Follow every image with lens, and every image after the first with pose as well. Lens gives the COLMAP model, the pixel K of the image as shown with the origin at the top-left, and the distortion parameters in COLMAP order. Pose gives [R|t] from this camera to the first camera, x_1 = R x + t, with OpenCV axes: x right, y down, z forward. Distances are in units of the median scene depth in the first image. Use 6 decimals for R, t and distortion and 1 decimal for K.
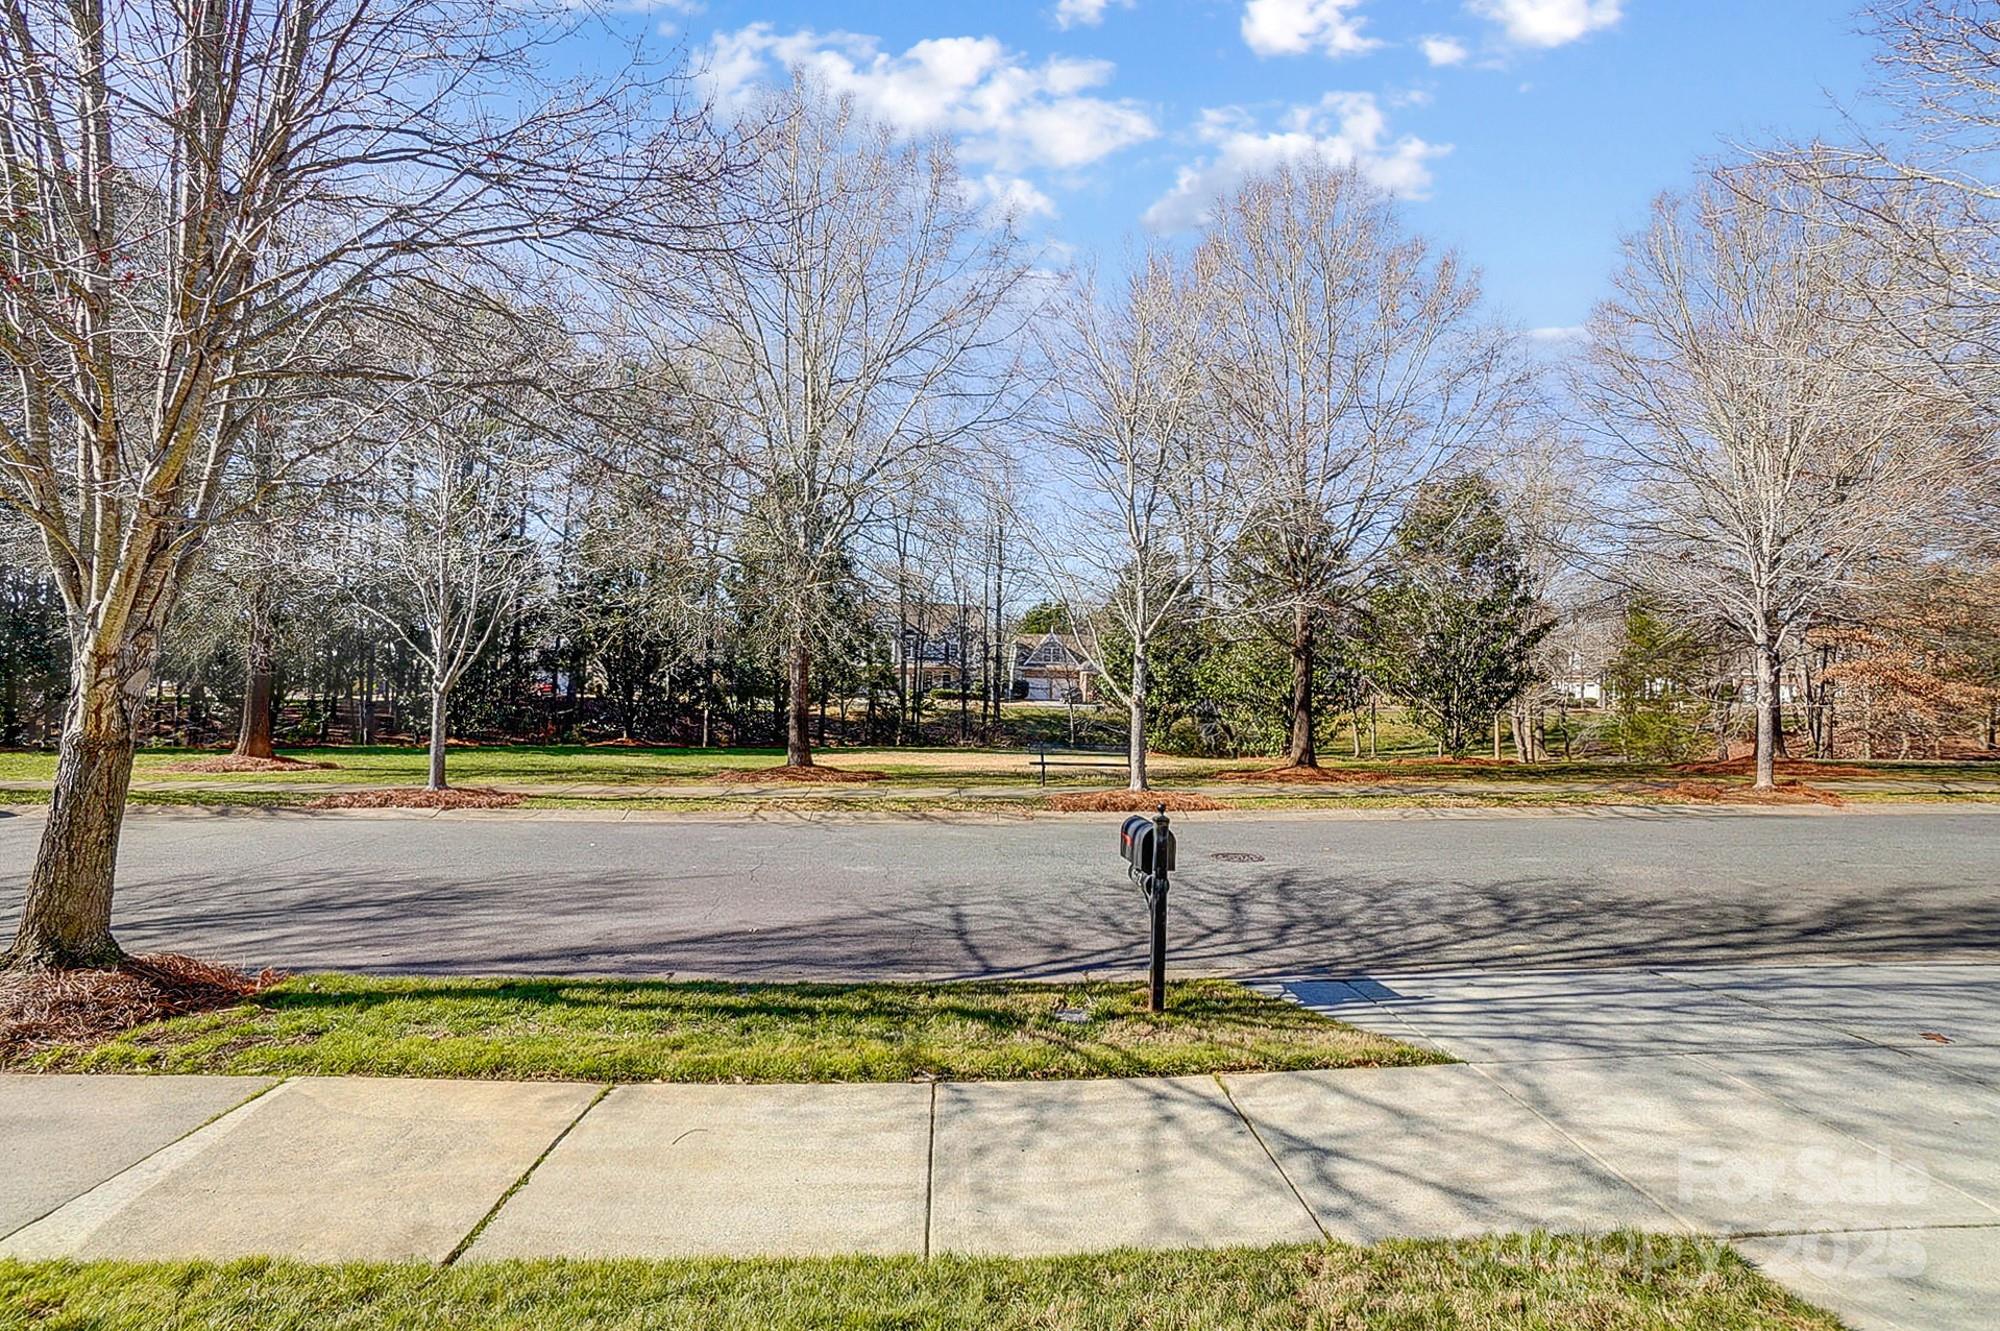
lens RADIAL K [[898.1, 0, 1001.6], [0, 898.1, 655.1], [0, 0, 1]] dist [-0.066461, 0.025693]
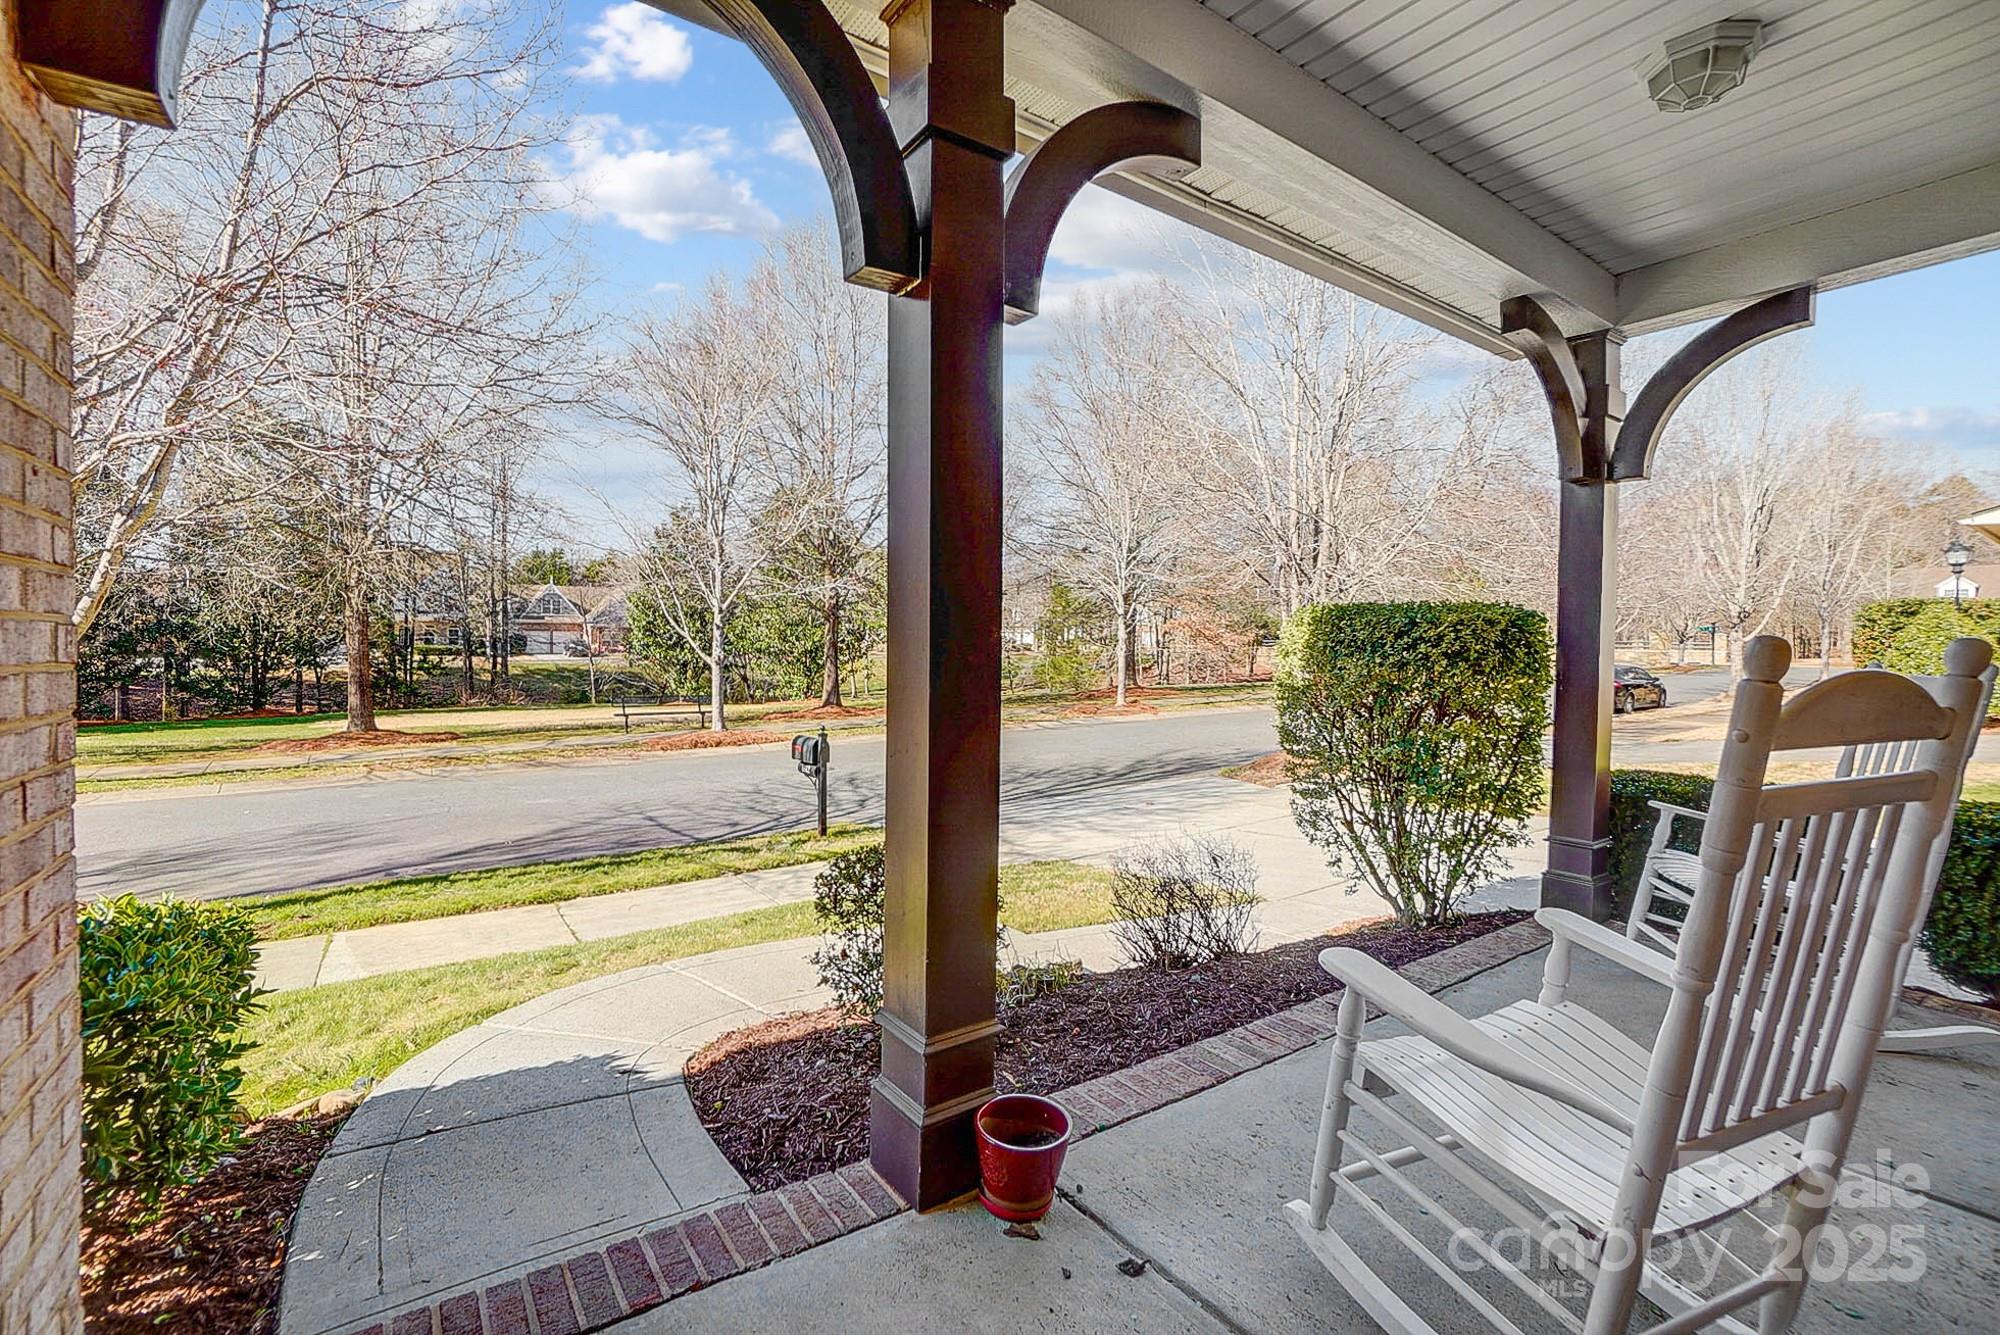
lens RADIAL K [[898.1, 0, 1001.6], [0, 898.1, 657.1], [0, 0, 1]] dist [-0.066461, 0.025693]
pose [[0.846017, -0.023763, 0.532627, -0.152817], [-0.009882, 0.998136, 0.060229, -0.027941], [-0.533065, -0.056218, 0.844205, -0.231257]]
